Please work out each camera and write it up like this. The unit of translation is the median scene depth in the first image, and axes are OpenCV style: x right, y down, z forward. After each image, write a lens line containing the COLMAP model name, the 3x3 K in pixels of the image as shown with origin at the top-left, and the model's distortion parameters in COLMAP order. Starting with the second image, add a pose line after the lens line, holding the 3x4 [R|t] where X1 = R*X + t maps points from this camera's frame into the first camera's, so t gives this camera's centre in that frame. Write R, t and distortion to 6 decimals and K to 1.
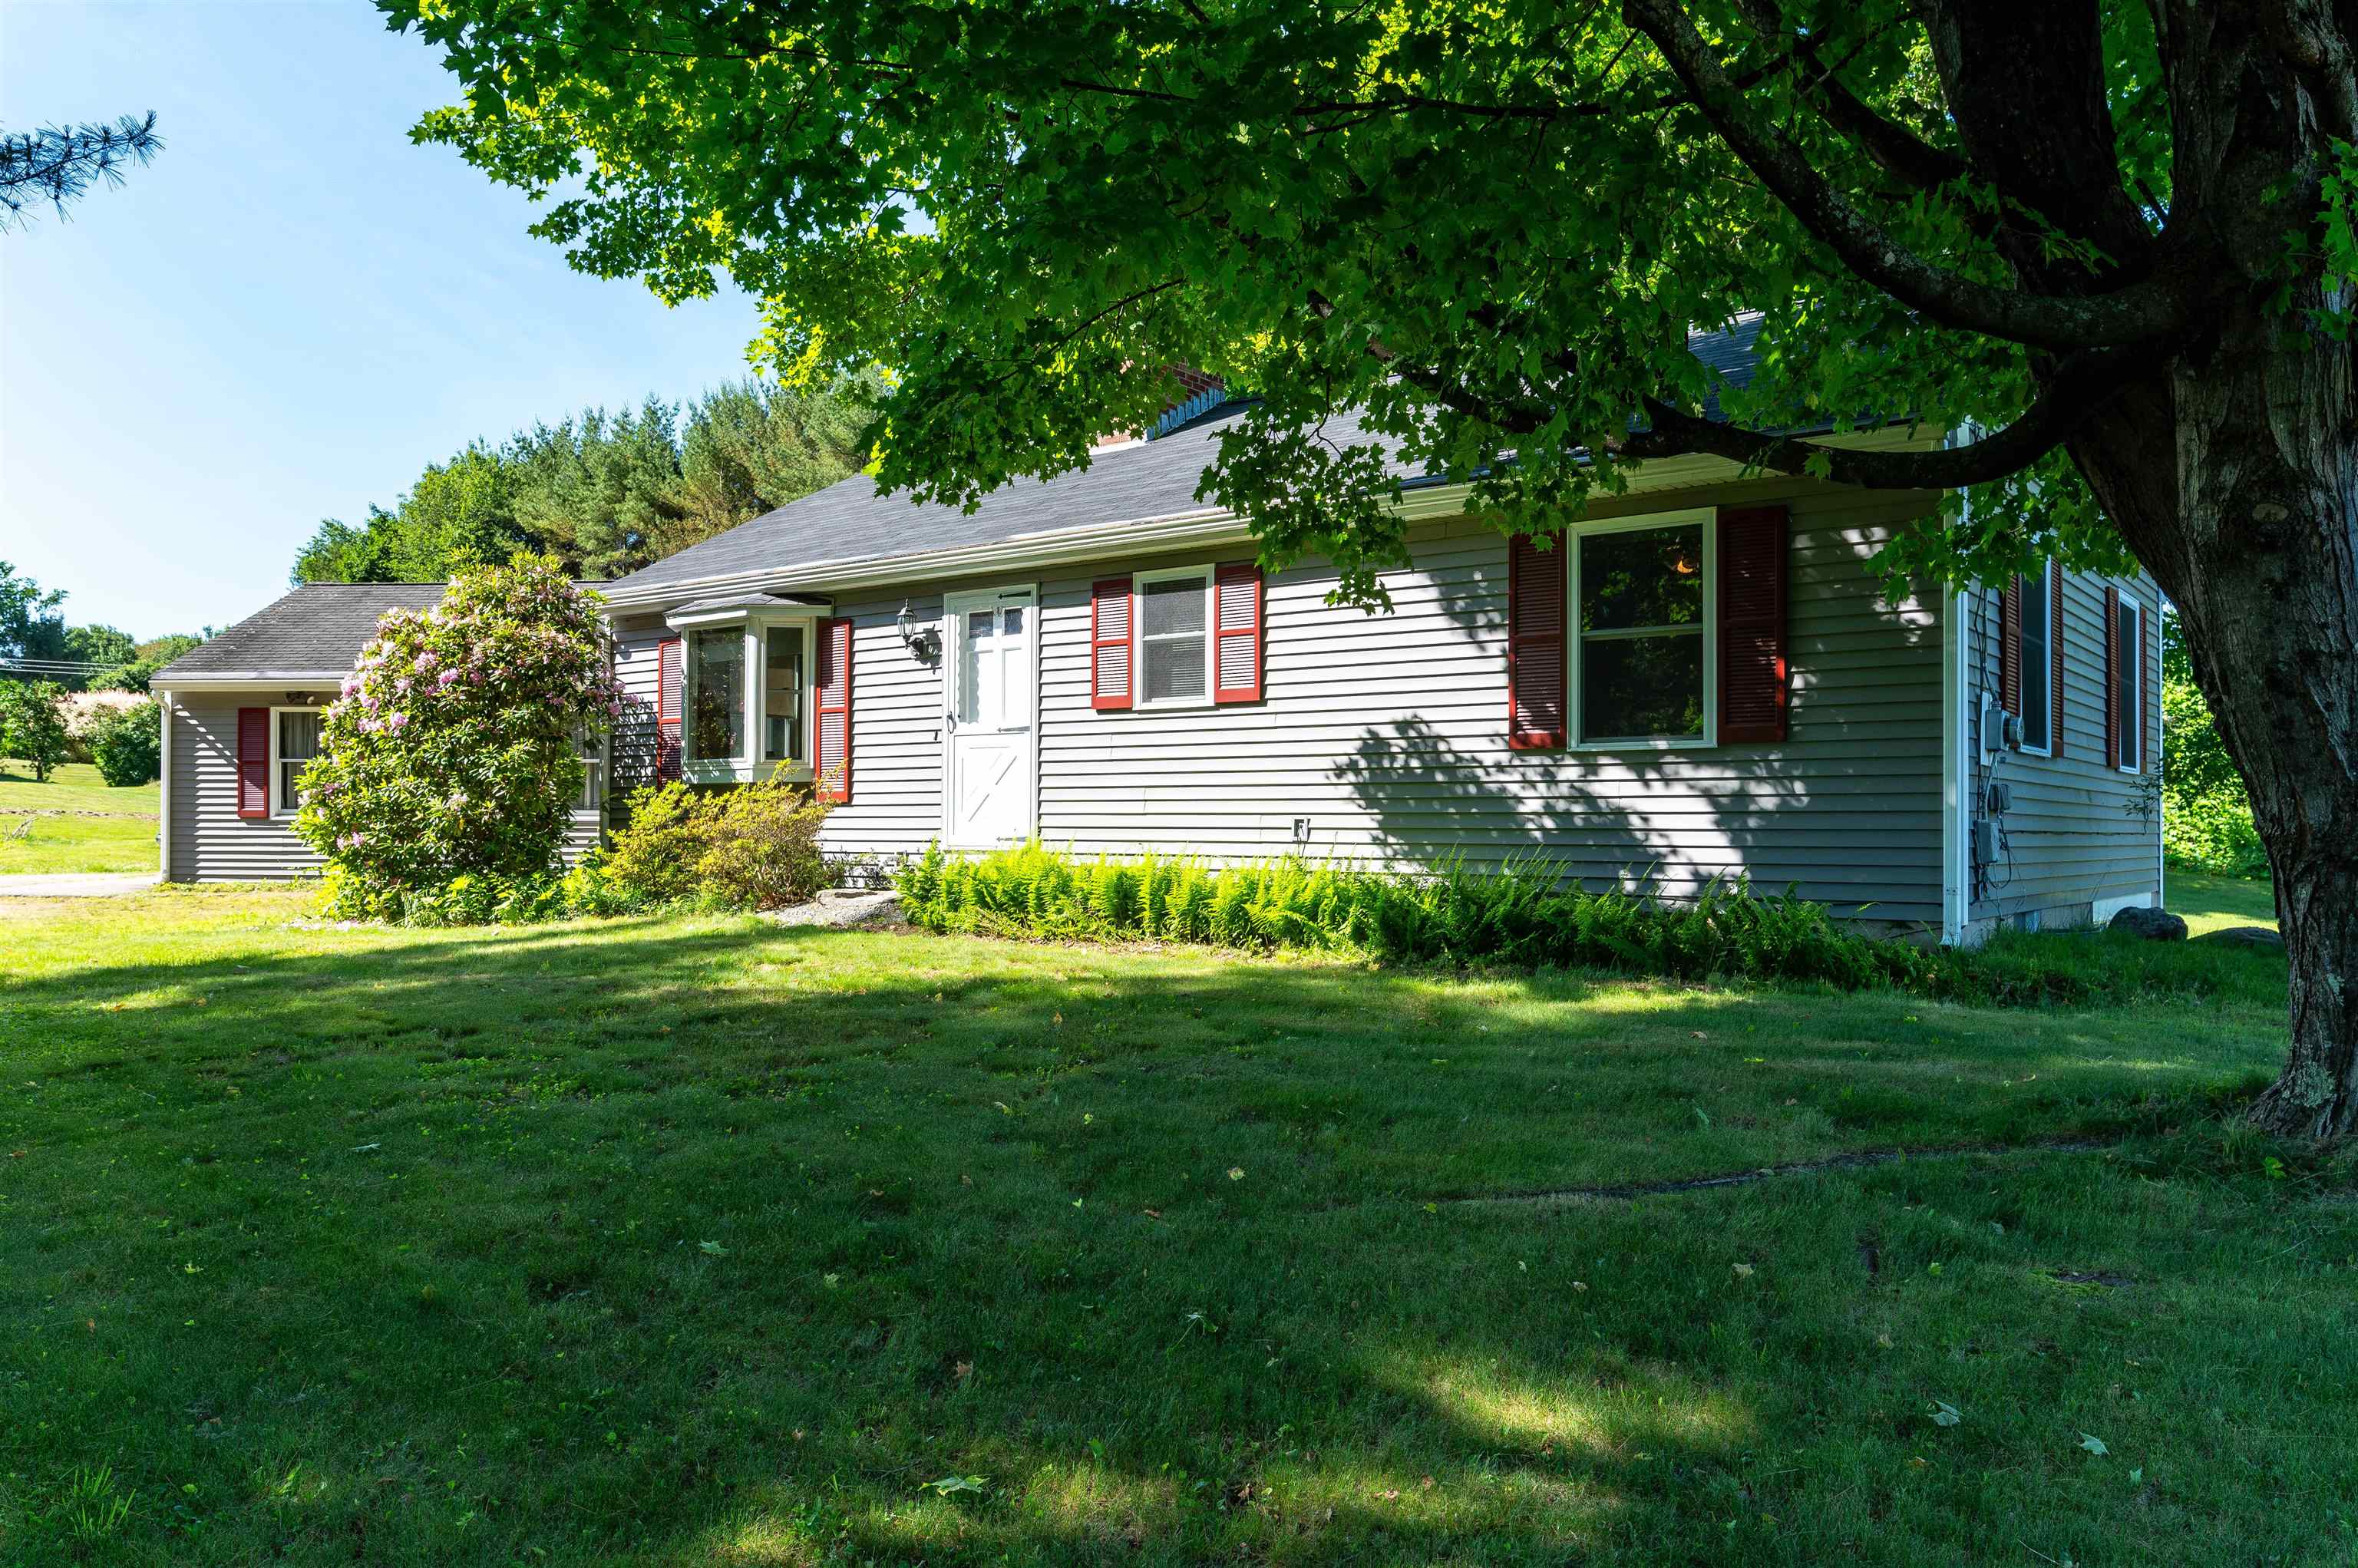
lens RADIAL K [[1703.4, 0, 1192.1], [0, 1703.4, 784.2], [0, 0, 1]] dist [0.002429, -0.006850]
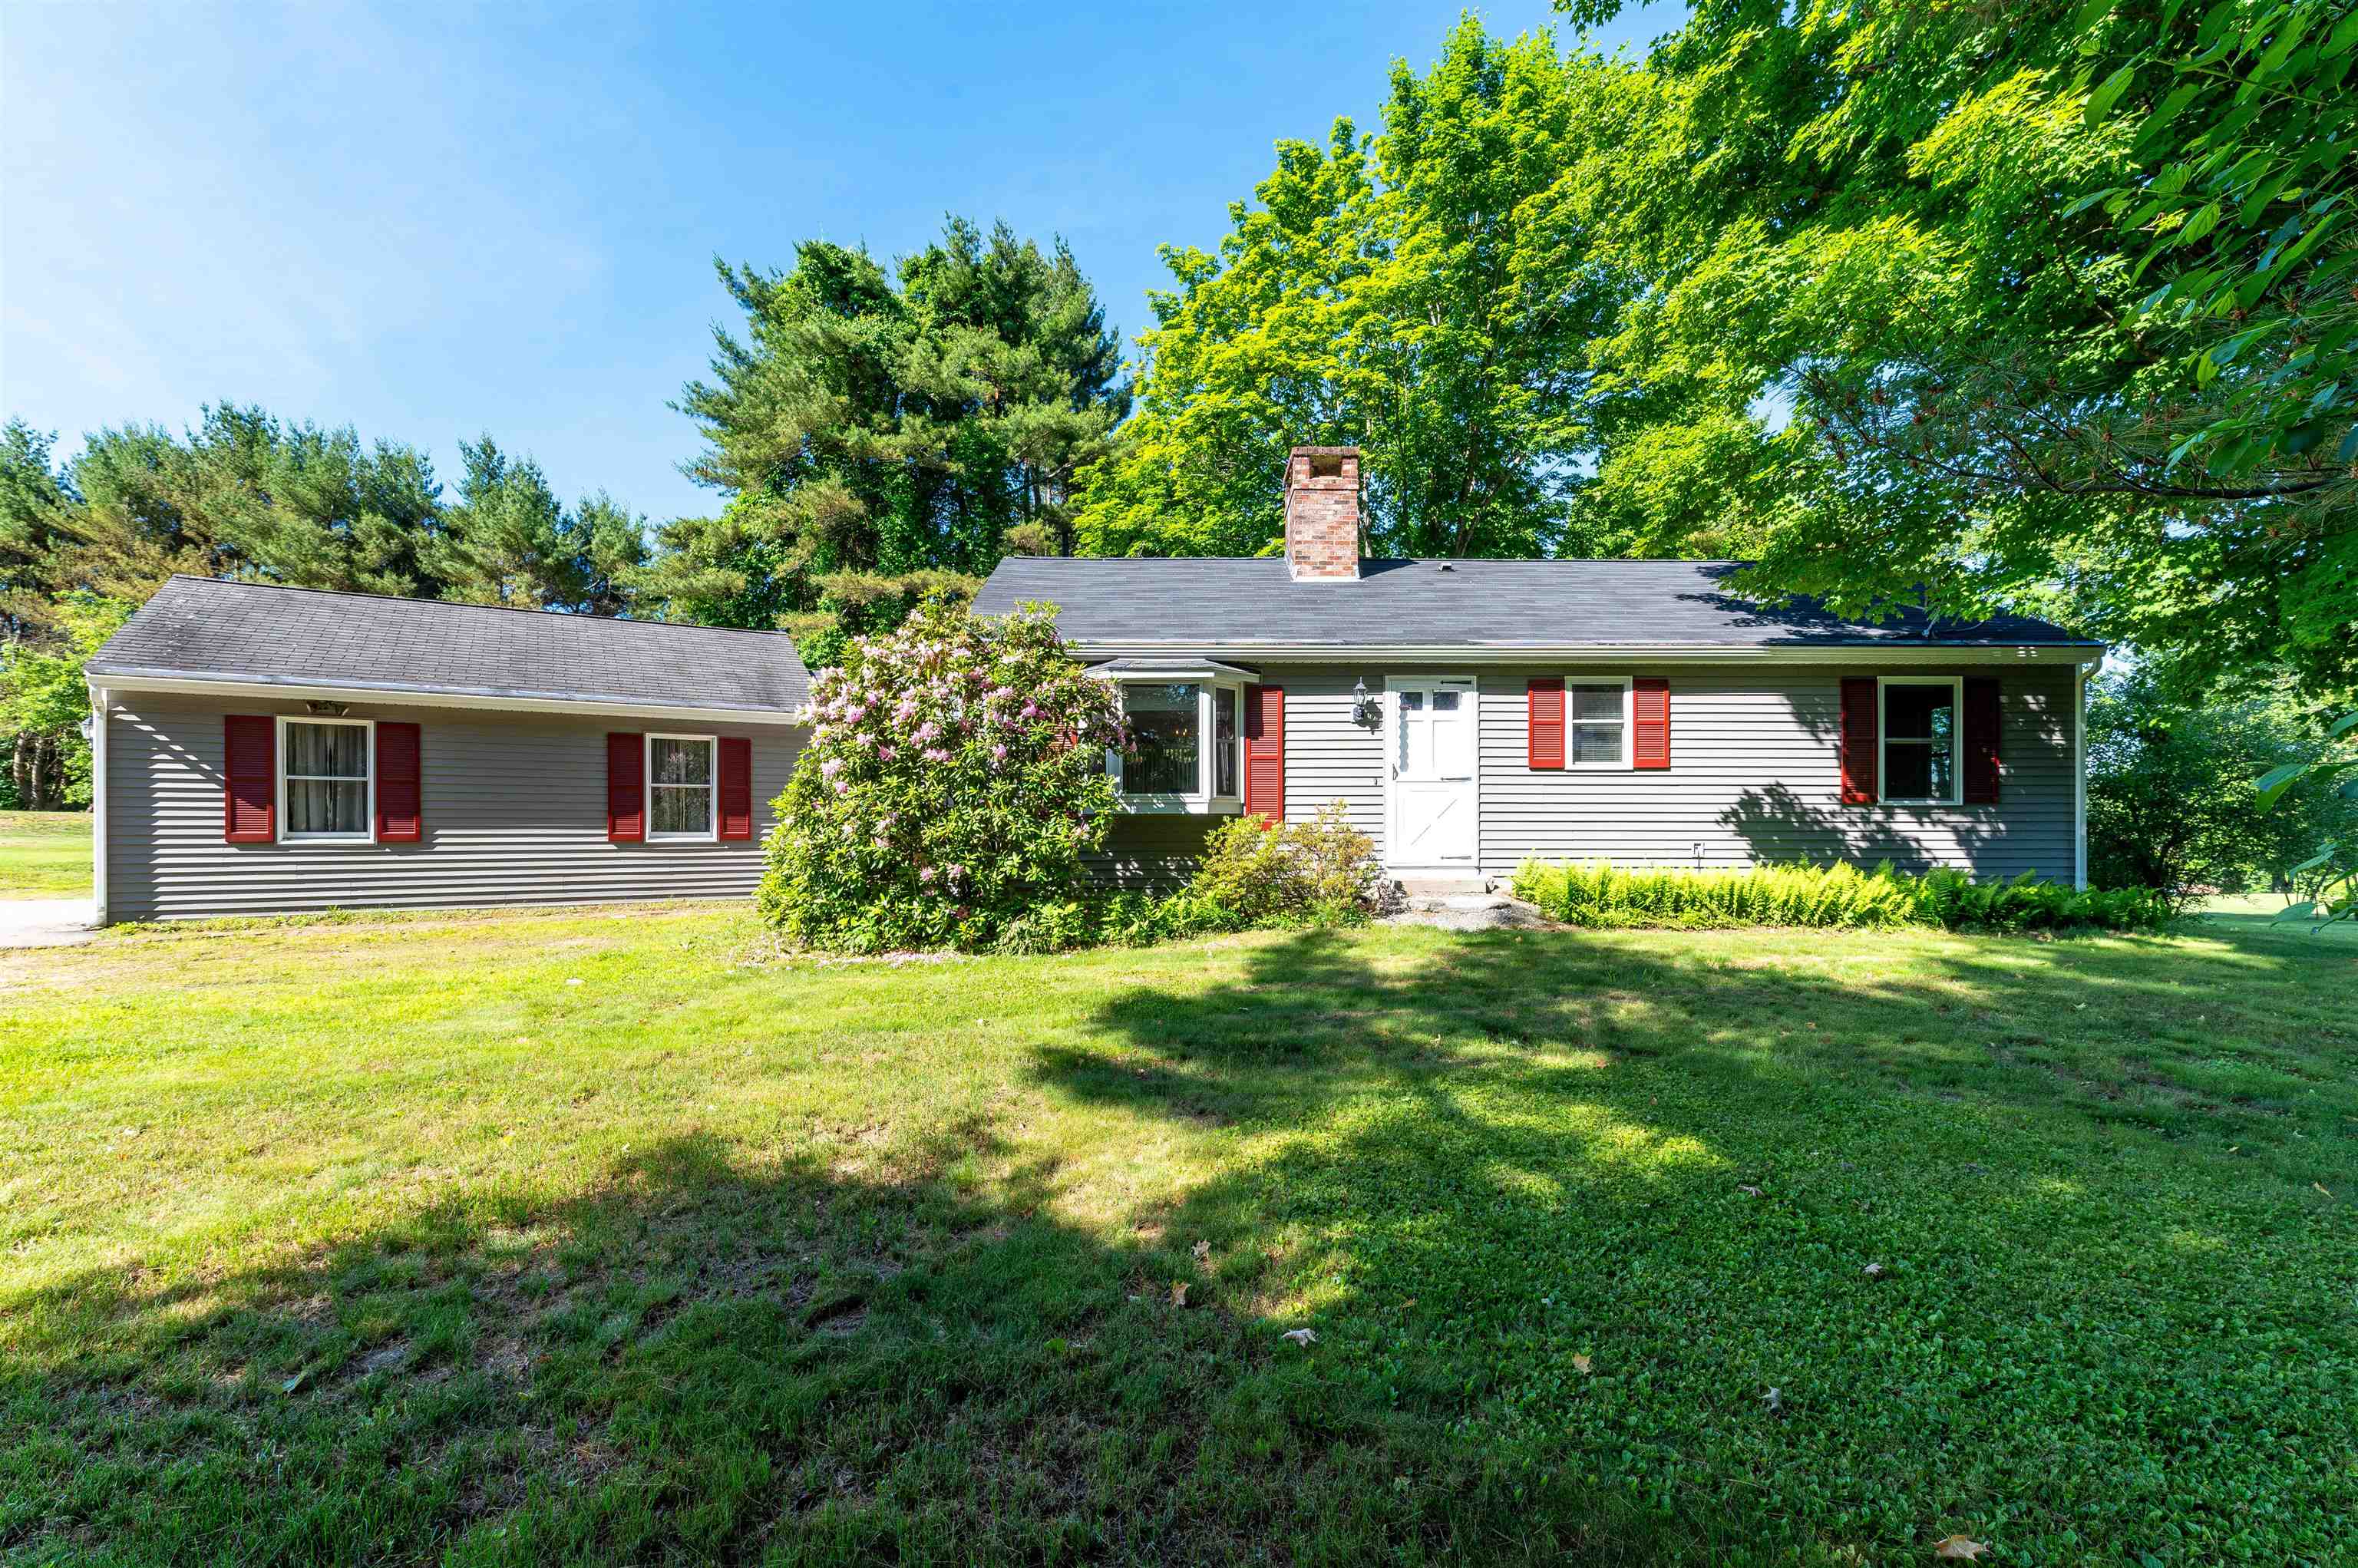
lens RADIAL K [[1001.9, 0, 1153.0], [0, 1001.9, 830.8], [0, 0, 1]] dist [0.000583, 0.000090]
pose [[0.791552, -0.006031, 0.611071, -1.055181], [-0.012118, 0.999600, 0.025563, -0.010367], [-0.610981, -0.027639, 0.791163, 0.659744]]
